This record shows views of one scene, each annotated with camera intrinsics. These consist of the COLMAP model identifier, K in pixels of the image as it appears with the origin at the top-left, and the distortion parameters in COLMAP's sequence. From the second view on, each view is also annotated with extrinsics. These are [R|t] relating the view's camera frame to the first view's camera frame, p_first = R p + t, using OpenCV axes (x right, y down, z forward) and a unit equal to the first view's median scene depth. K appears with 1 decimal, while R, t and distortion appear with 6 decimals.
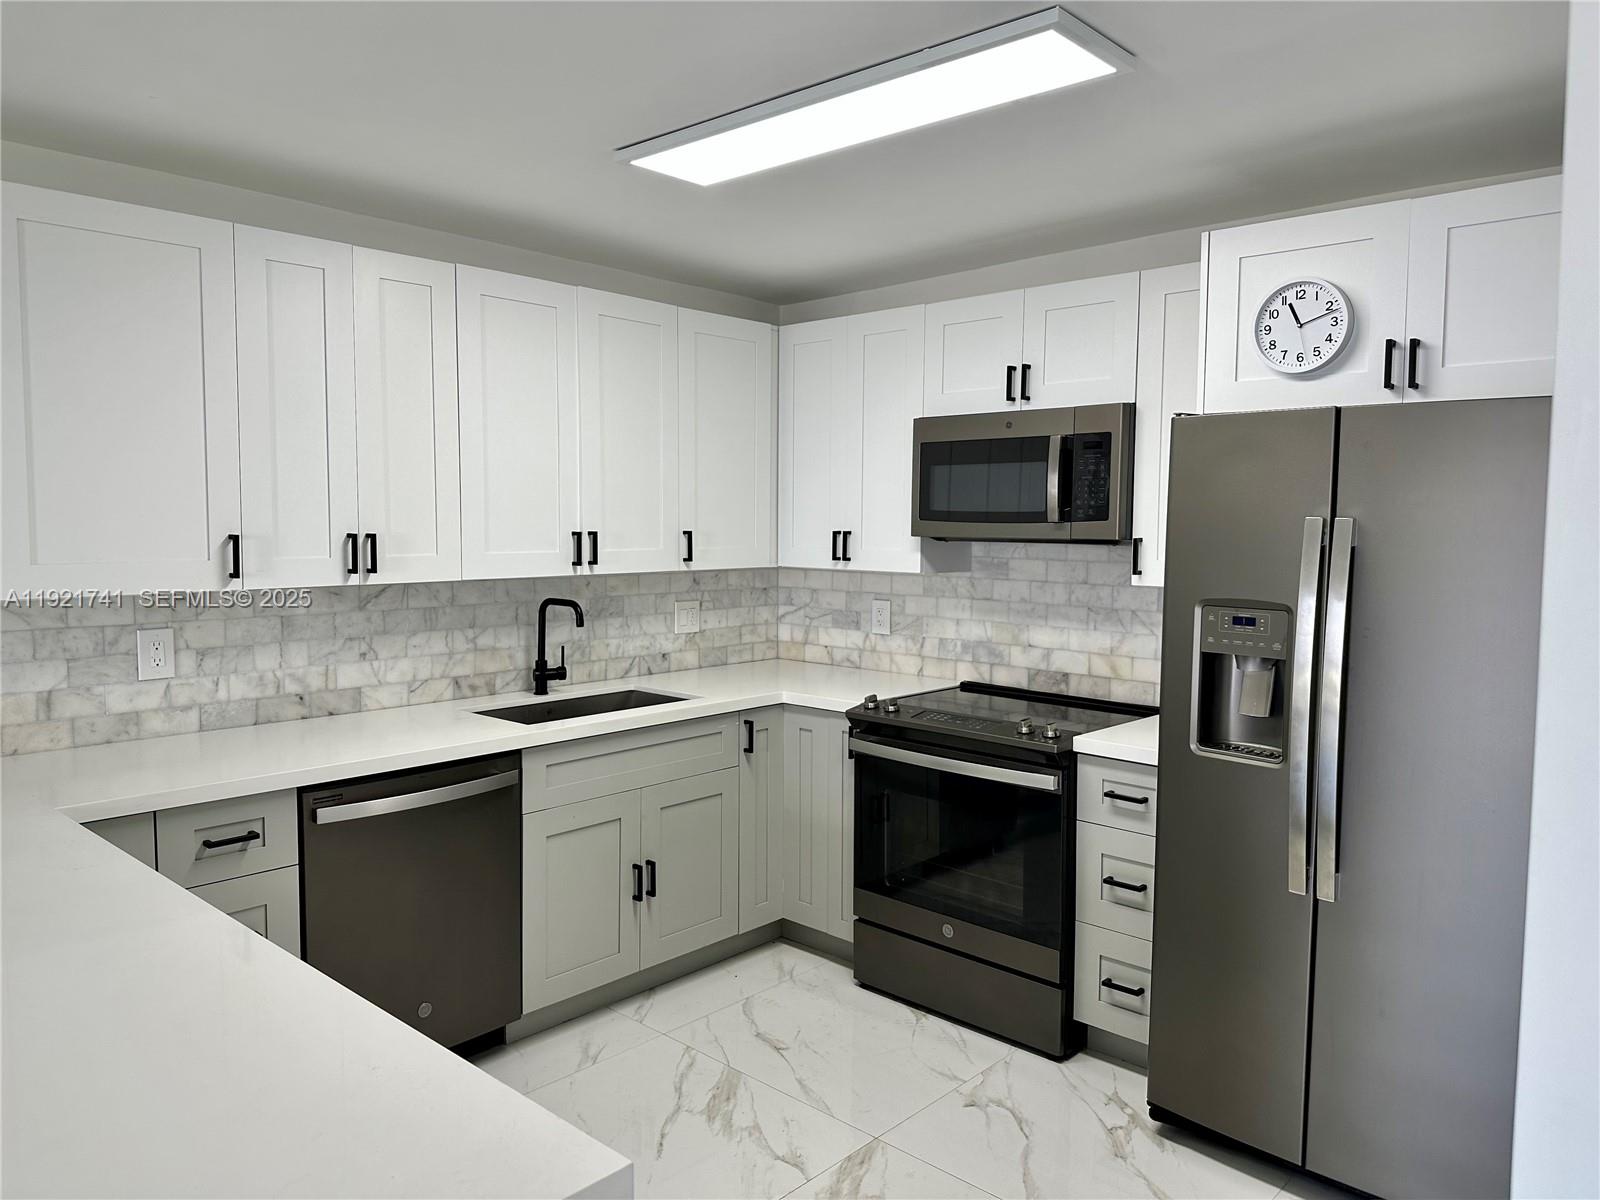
lens RADIAL K [[1112.1, 0, 799.4], [0, 1112.1, 593.6], [0, 0, 1]] dist [0.040104, -0.009226]
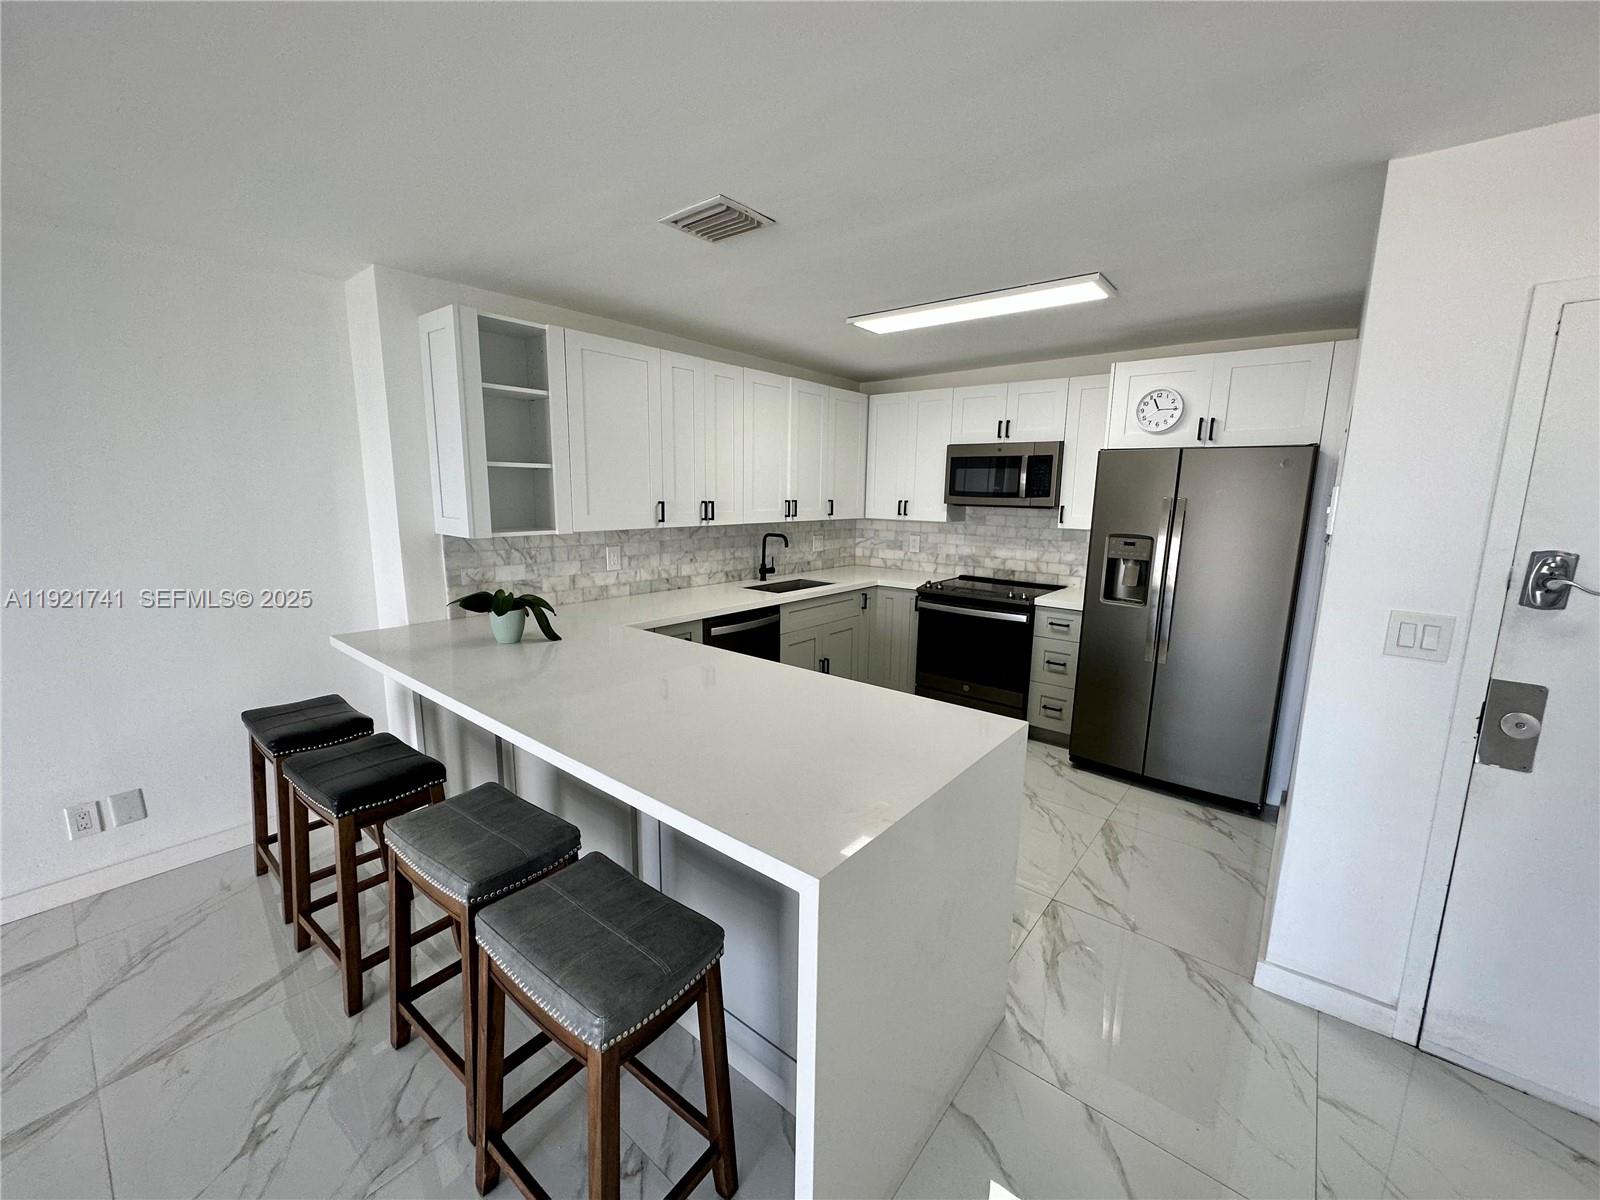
lens RADIAL K [[640.8, 0, 799.2], [0, 640.8, 600.1], [0, 0, 1]] dist [0.004721, 0.000358]
pose [[0.997735, -0.002149, 0.067229, -0.281836], [-0.004711, 0.994803, 0.101713, 0.007474], [-0.067098, -0.101799, 0.992540, -0.199202]]
